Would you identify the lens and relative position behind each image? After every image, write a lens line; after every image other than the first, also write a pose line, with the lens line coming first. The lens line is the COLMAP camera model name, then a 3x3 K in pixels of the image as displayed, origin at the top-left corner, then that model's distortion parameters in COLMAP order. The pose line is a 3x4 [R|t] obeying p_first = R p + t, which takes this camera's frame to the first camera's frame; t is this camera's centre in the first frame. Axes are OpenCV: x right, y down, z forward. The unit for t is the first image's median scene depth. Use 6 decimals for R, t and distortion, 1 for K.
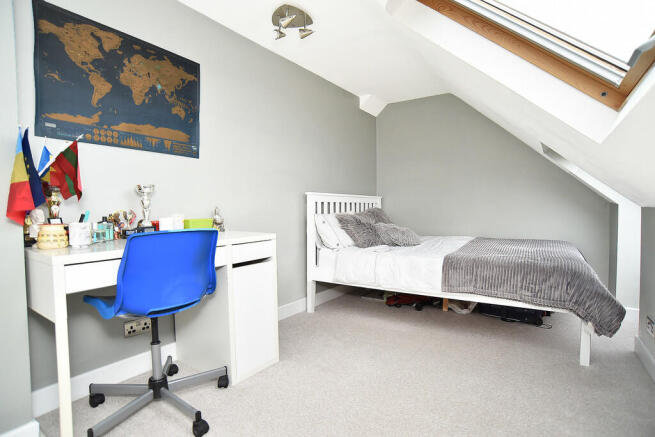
lens RADIAL K [[346.7, 0, 327.5], [0, 346.7, 218.5], [0, 0, 1]] dist [-0.121340, 0.047950]
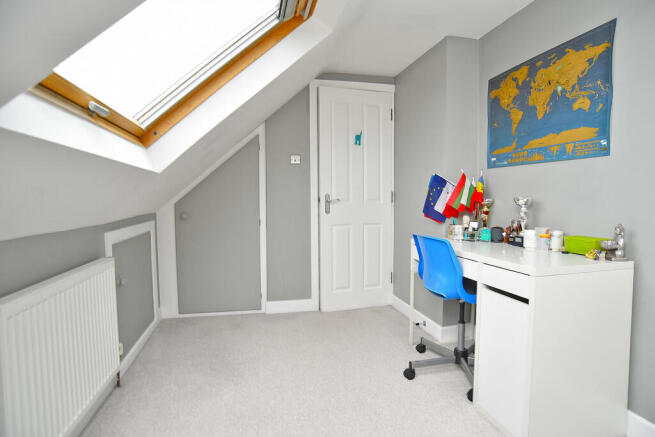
lens RADIAL K [[346.7, 0, 327.5], [0, 346.7, 218.5], [0, 0, 1]] dist [-0.121340, 0.047950]
pose [[-0.719528, 0.024310, -0.694038, 0.633328], [-0.041498, 0.996096, 0.077912, -0.090673], [0.693223, 0.084861, -0.715710, 1.336154]]
